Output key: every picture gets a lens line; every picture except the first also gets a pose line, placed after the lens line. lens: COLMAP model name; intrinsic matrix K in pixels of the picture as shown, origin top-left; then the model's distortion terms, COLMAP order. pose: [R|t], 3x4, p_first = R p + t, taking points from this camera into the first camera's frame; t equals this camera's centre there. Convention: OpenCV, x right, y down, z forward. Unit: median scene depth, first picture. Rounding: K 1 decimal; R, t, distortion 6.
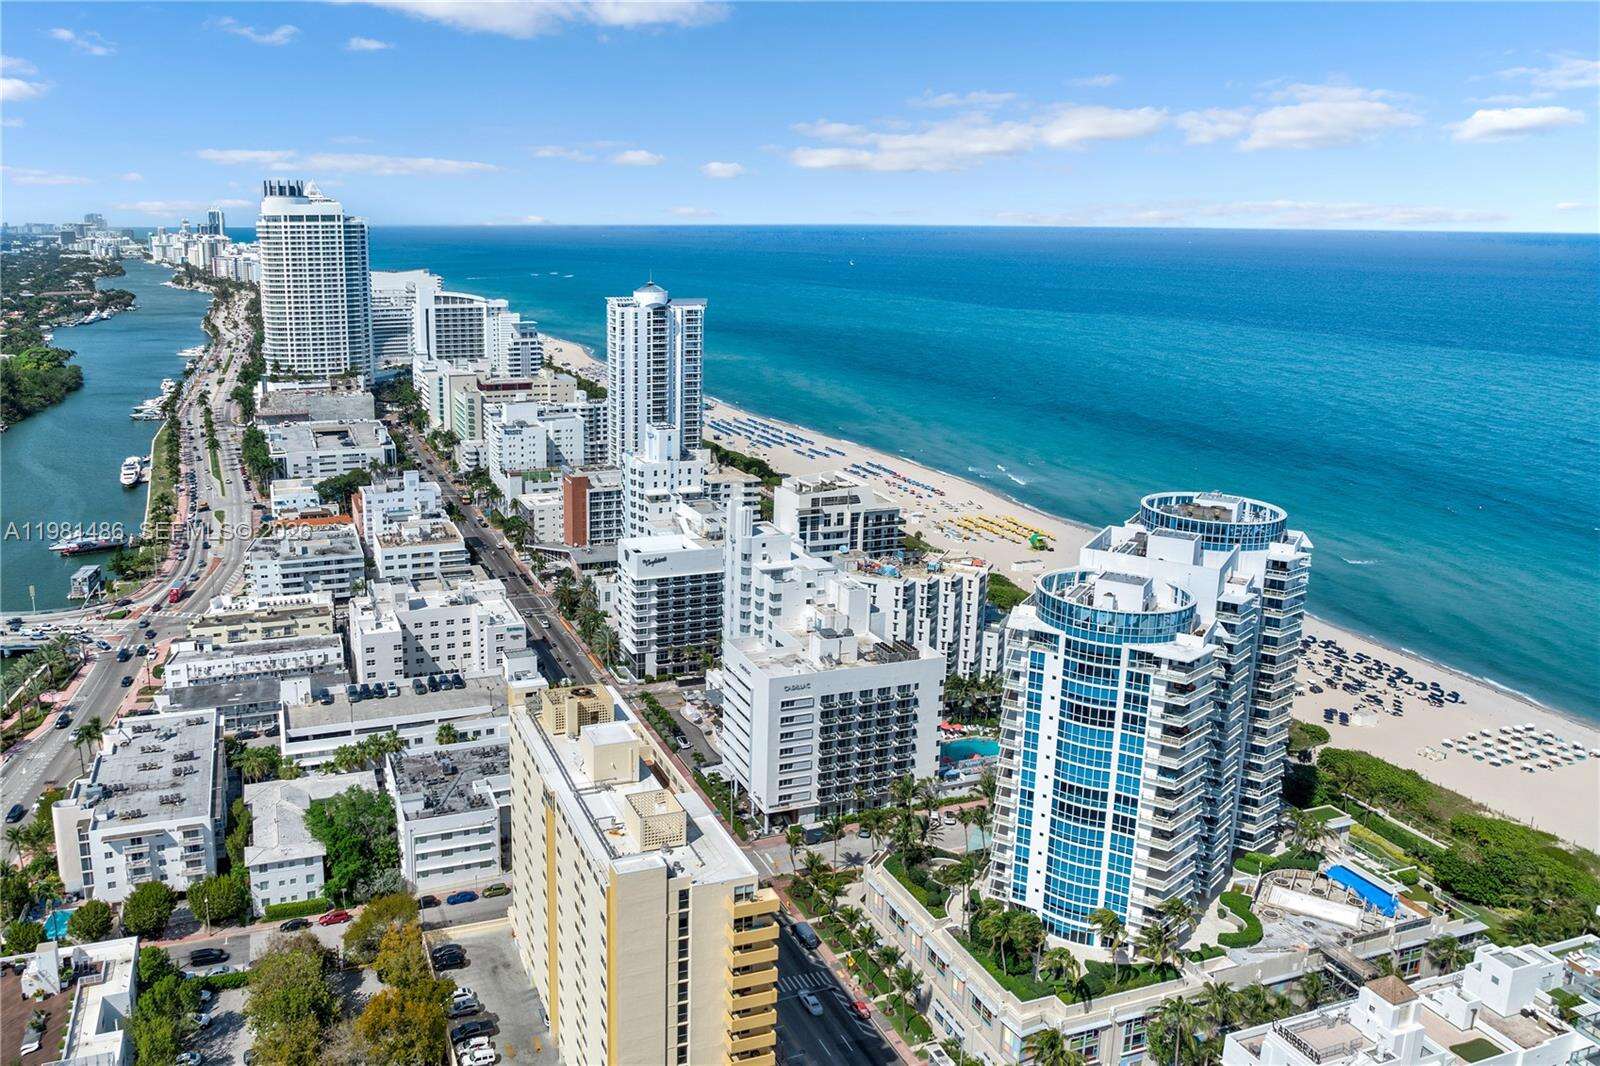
lens RADIAL K [[1126.2, 0, 800.0], [0, 1126.2, 533.0], [0, 0, 1]] dist [-0.004513, -0.002208]
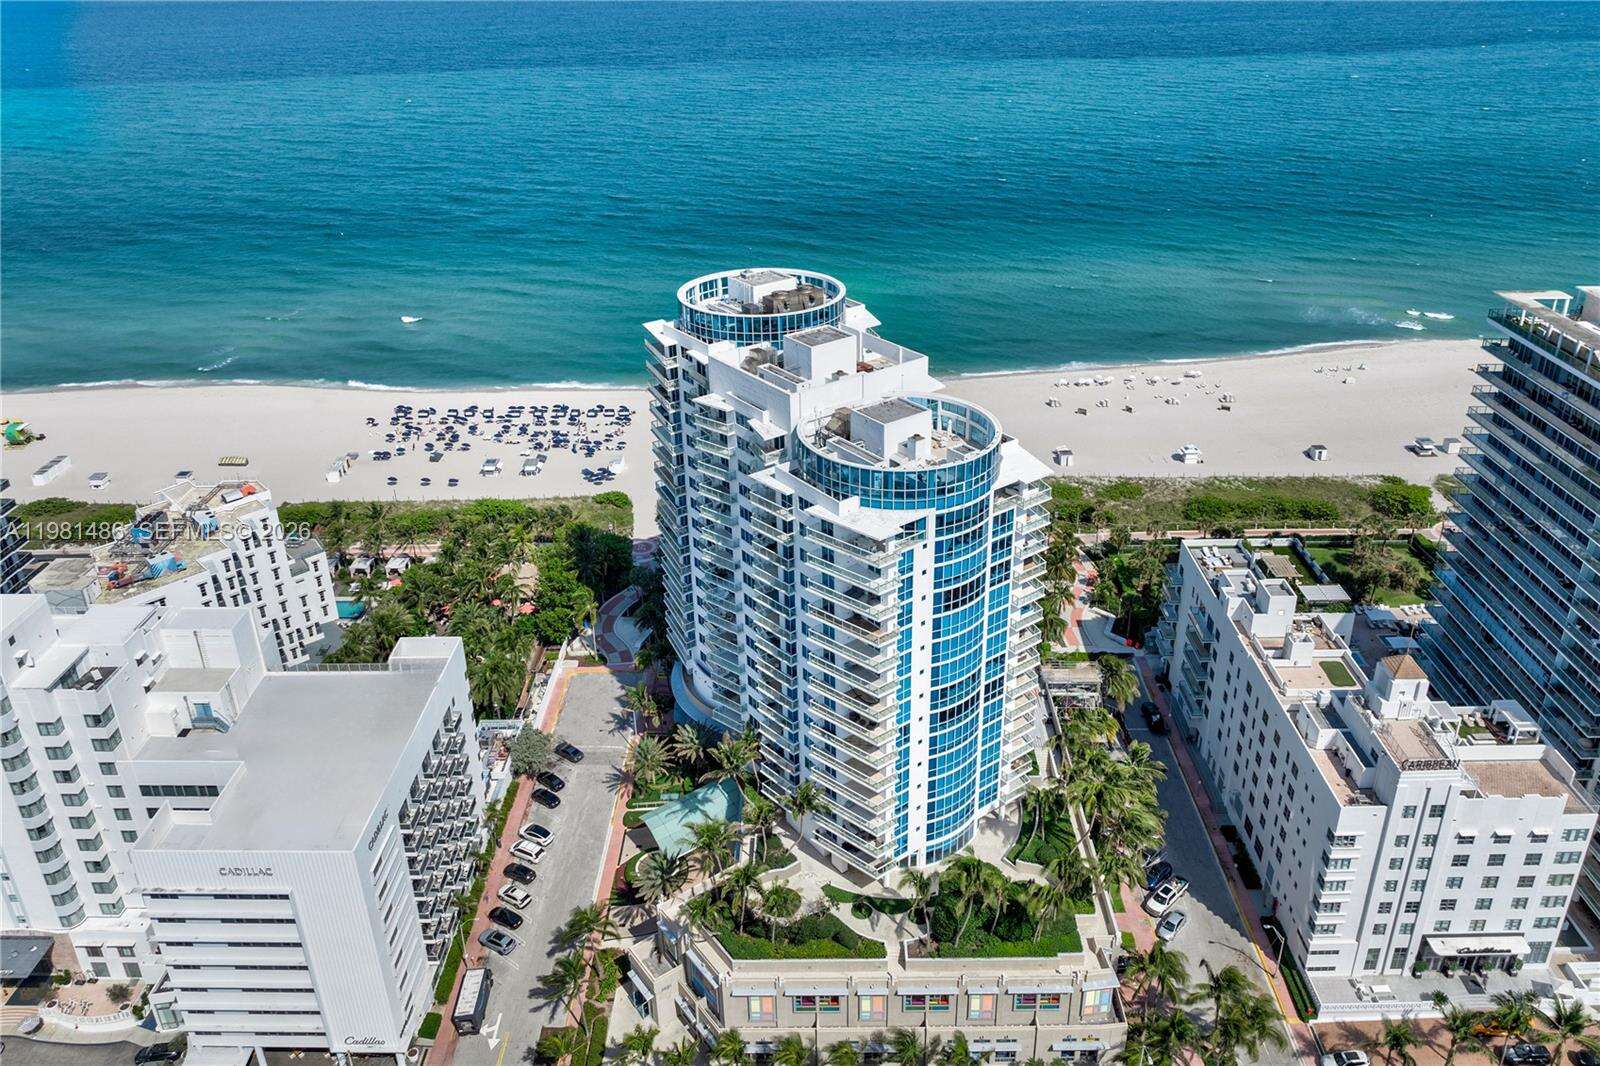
lens RADIAL K [[1126.2, 0, 800.0], [0, 1126.2, 533.0], [0, 0, 1]] dist [-0.004513, -0.002208]
pose [[0.455114, -0.454640, 0.765620, -0.309340], [0.269708, 0.889822, 0.368068, -0.159123], [-0.848604, 0.038981, 0.527590, 0.648034]]
